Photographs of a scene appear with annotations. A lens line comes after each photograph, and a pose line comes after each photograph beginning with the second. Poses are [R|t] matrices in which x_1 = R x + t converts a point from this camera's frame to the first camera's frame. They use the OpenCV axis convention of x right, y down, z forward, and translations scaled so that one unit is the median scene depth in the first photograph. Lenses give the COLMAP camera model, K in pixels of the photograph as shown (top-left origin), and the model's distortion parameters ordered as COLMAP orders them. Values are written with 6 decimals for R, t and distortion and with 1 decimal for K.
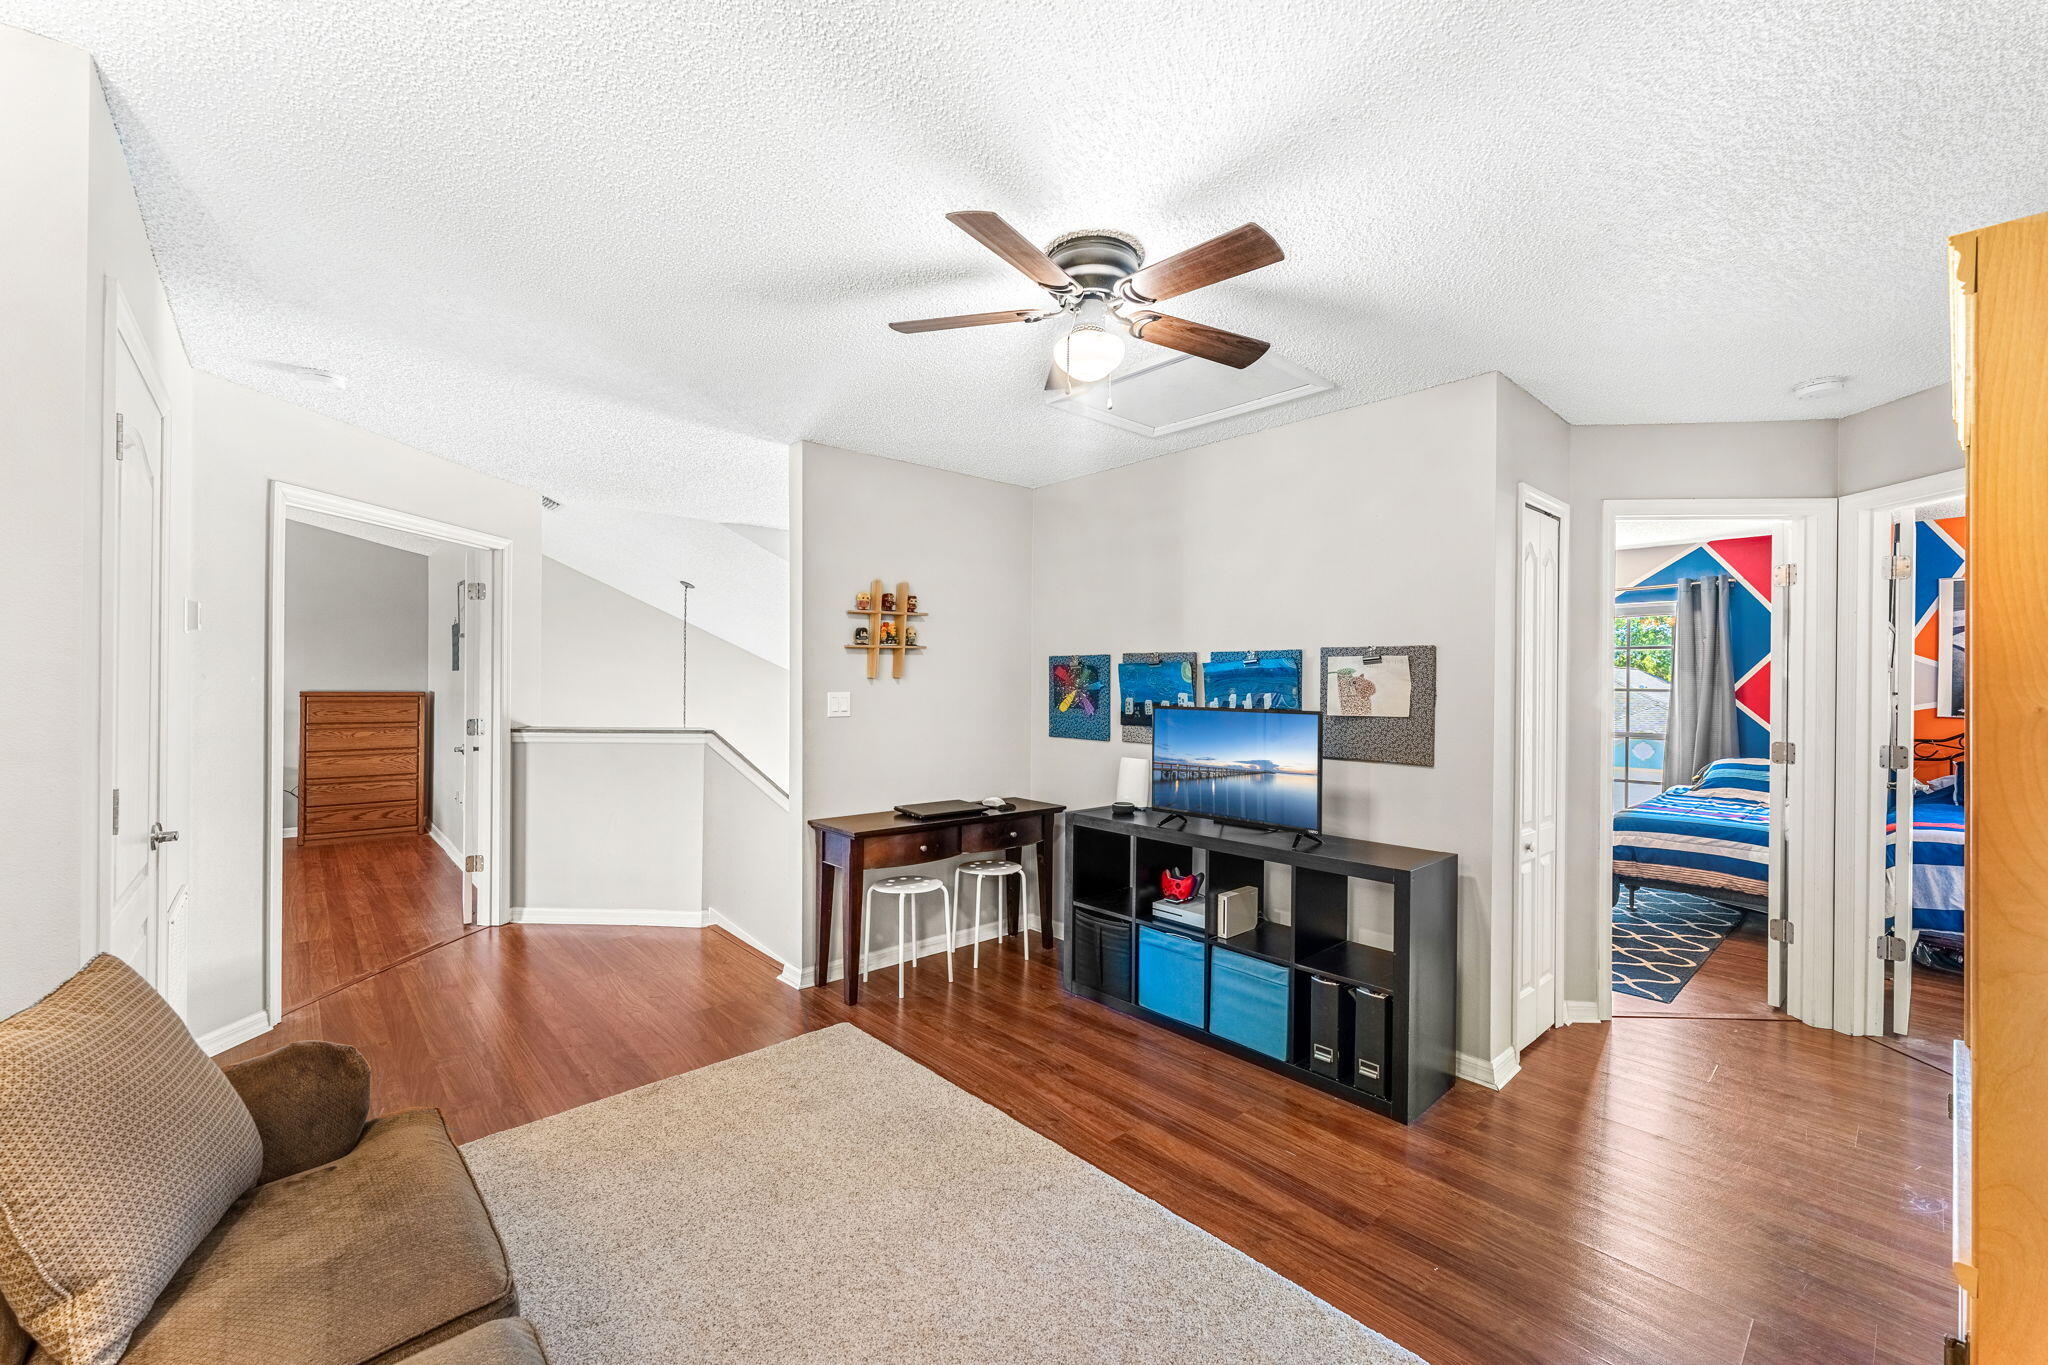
lens RADIAL K [[825.6, 0, 1030.6], [0, 825.6, 675.7], [0, 0, 1]] dist [0.001454, -0.000002]
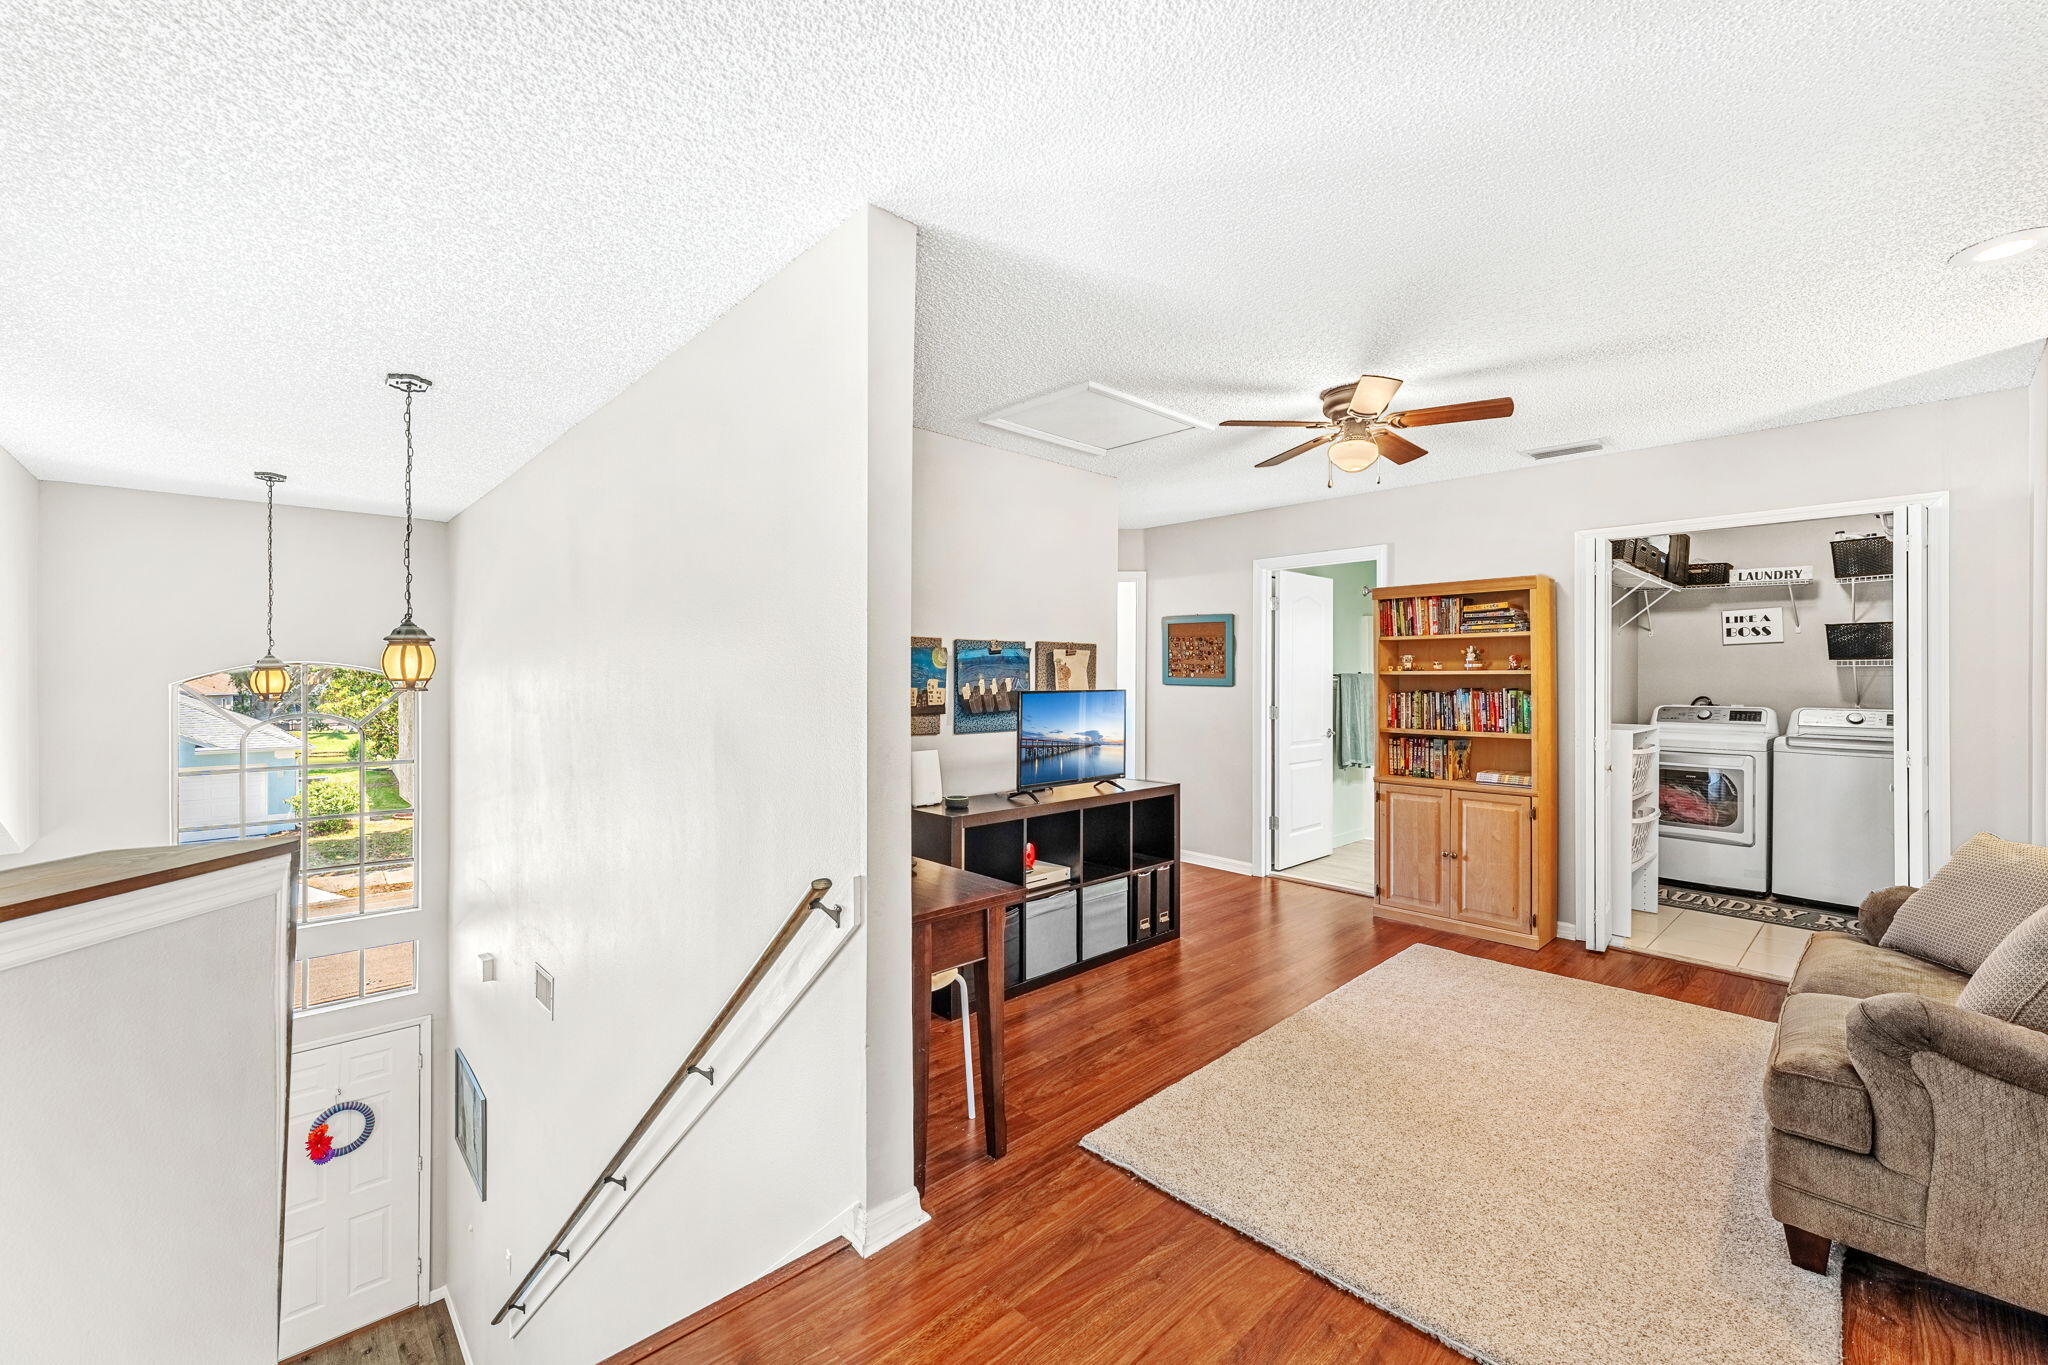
lens RADIAL K [[825.6, 0, 1030.6], [0, 825.6, 675.7], [0, 0, 1]] dist [0.001454, -0.000002]
pose [[-0.014655, -0.006207, 0.999873, -0.962577], [-0.003218, 0.999976, 0.006160, 0.011599], [-0.999887, -0.003127, -0.014674, 1.080149]]
